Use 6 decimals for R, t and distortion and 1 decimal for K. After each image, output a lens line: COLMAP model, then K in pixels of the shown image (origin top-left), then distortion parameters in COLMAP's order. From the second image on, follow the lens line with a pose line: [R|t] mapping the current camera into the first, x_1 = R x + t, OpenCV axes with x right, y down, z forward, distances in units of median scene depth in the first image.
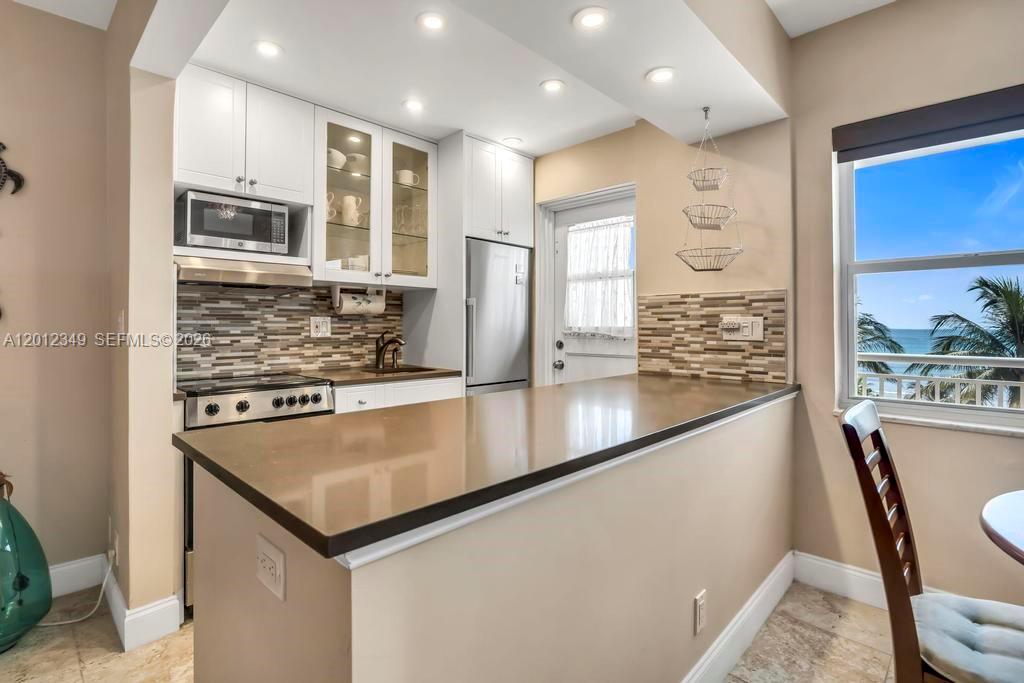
lens RADIAL K [[500.4, 0, 515.3], [0, 500.4, 323.8], [0, 0, 1]] dist [0.001728, -0.008192]
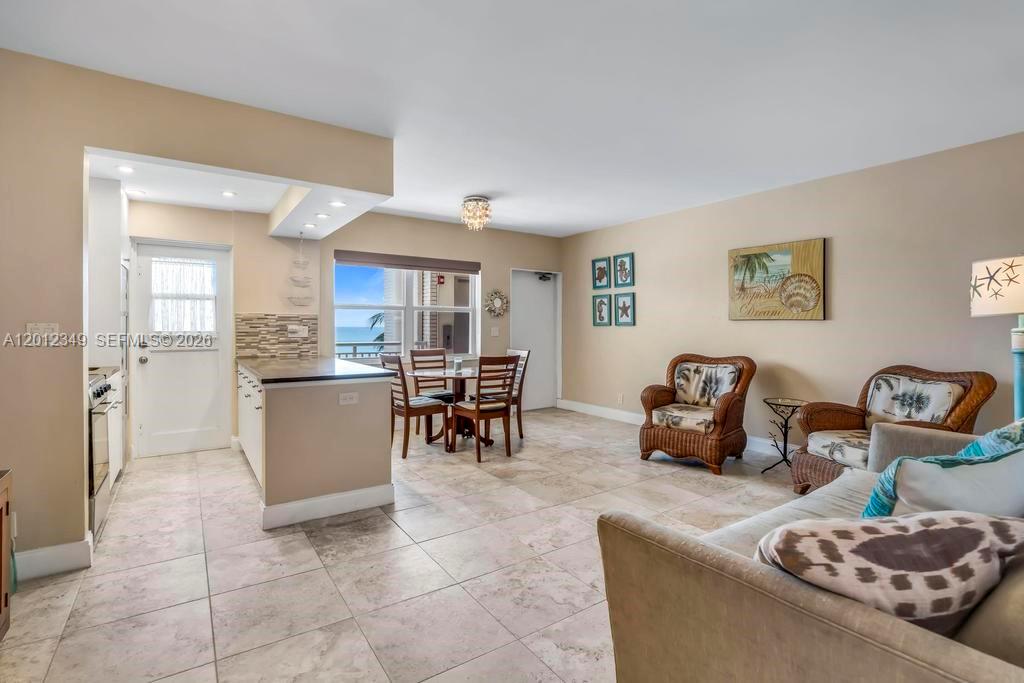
lens RADIAL K [[482.2, 0, 515.0], [0, 482.2, 325.6], [0, 0, 1]] dist [-0.020211, 0.000945]
pose [[0.201068, 0.000785, 0.979577, -1.146210], [-0.006766, 0.999977, 0.000587, -0.019998], [-0.979554, -0.006746, 0.201069, -0.262828]]
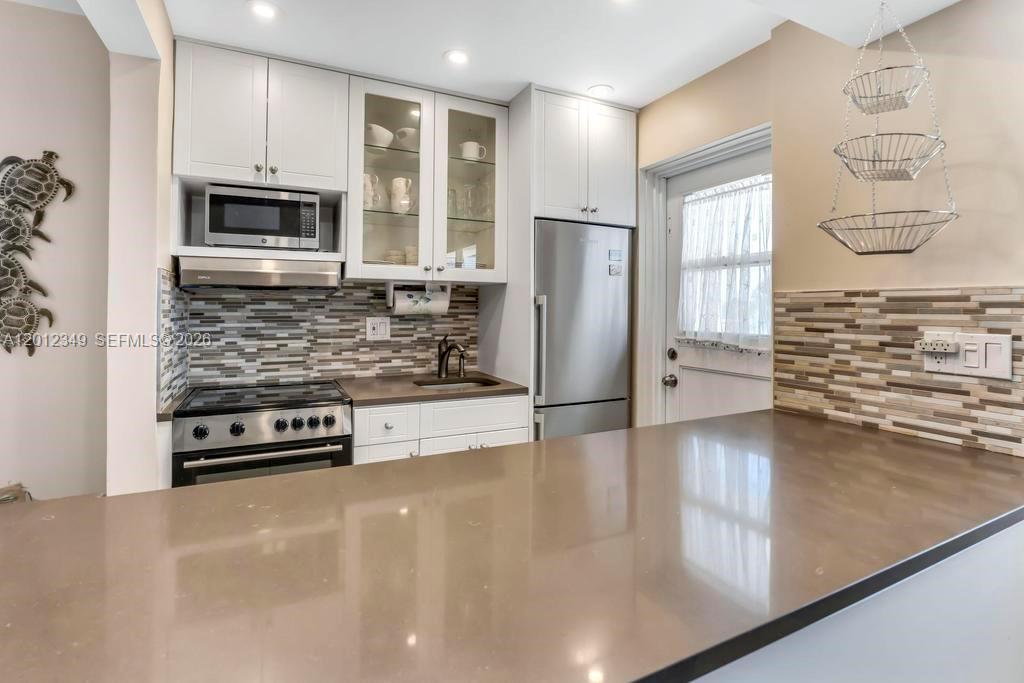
lens RADIAL K [[493.6, 0, 512.6], [0, 493.6, 306.6], [0, 0, 1]] dist [-0.013985, 0.000623]
pose [[0.940996, 0.002837, -0.338407, 0.137226], [-0.002533, 0.999996, 0.001338, -0.035854], [0.338409, -0.000402, 0.940999, 0.265899]]
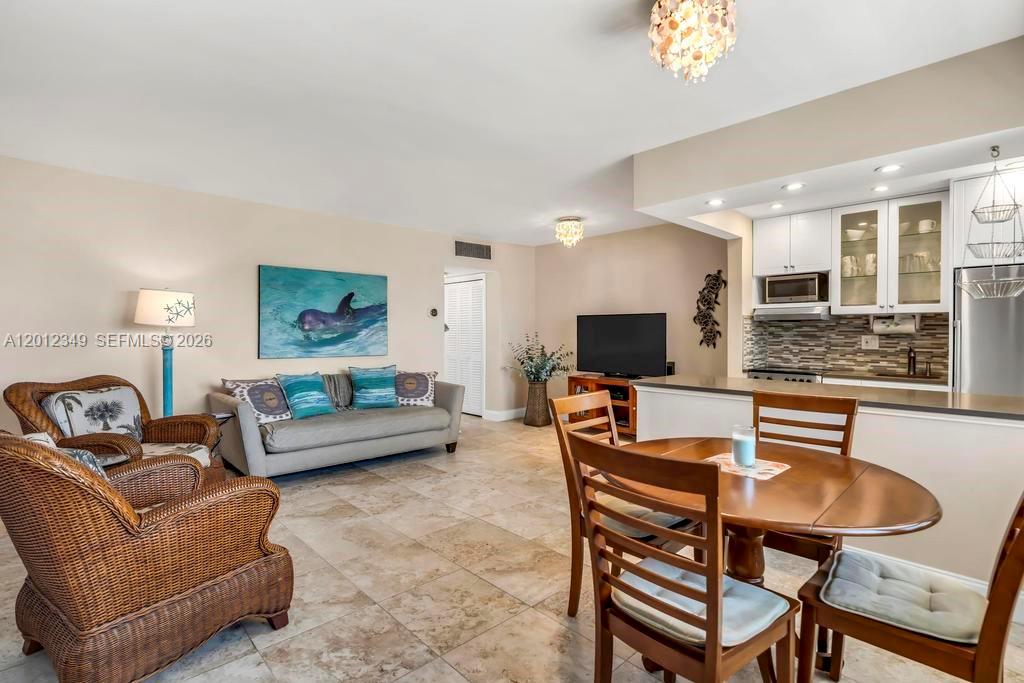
lens RADIAL K [[482.2, 0, 515.0], [0, 482.2, 325.6], [0, 0, 1]] dist [-0.020211, 0.000945]
pose [[-0.044871, -0.013456, -0.998902, 1.110152], [0.001366, 0.999908, -0.013531, -0.026219], [0.998992, -0.001971, -0.044848, 0.013886]]
